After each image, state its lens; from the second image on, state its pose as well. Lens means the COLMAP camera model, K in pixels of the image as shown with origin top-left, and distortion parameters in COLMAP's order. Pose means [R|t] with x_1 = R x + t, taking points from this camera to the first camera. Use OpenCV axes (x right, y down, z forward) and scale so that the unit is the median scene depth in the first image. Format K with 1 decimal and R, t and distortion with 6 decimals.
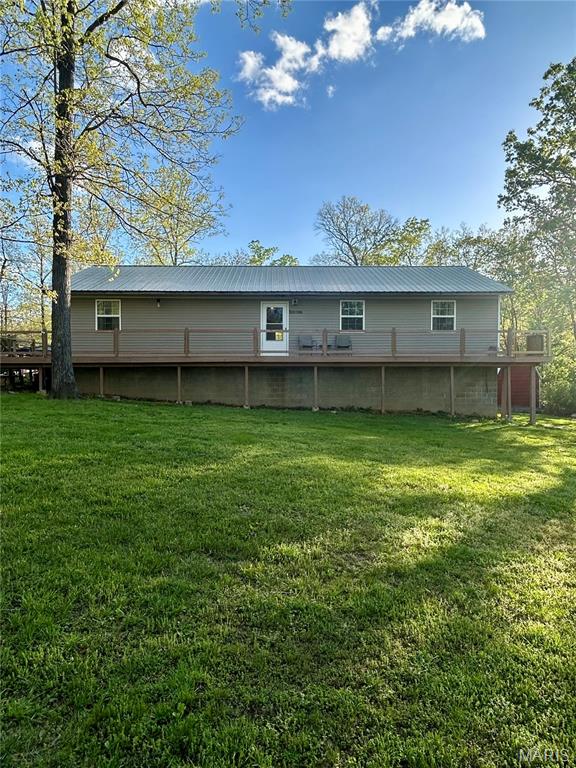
lens RADIAL K [[467.2, 0, 288.9], [0, 467.2, 382.5], [0, 0, 1]] dist [-0.003906, 0.005557]
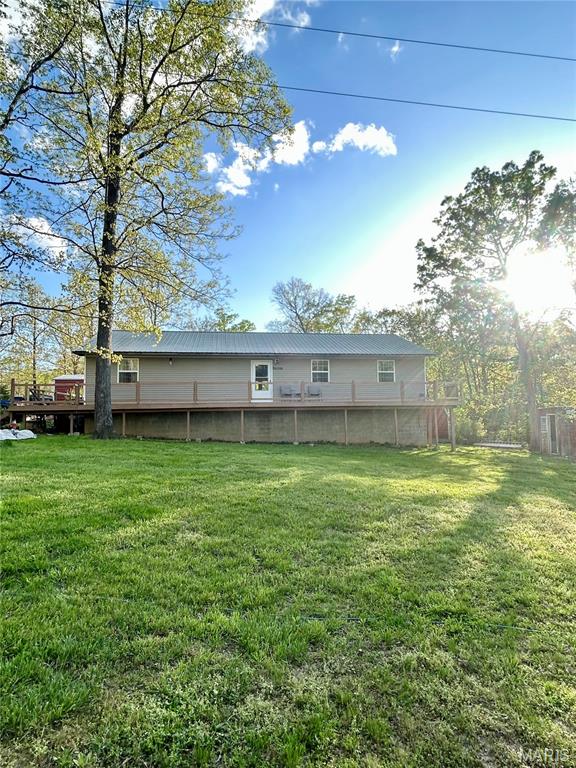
lens RADIAL K [[384.9, 0, 287.0], [0, 384.9, 386.5], [0, 0, 1]] dist [-0.011882, -0.001379]
pose [[0.992634, -0.003931, 0.121092, -0.090819], [0.015284, 0.995551, -0.092976, -0.000471], [-0.120188, 0.094141, 0.988277, -0.061693]]
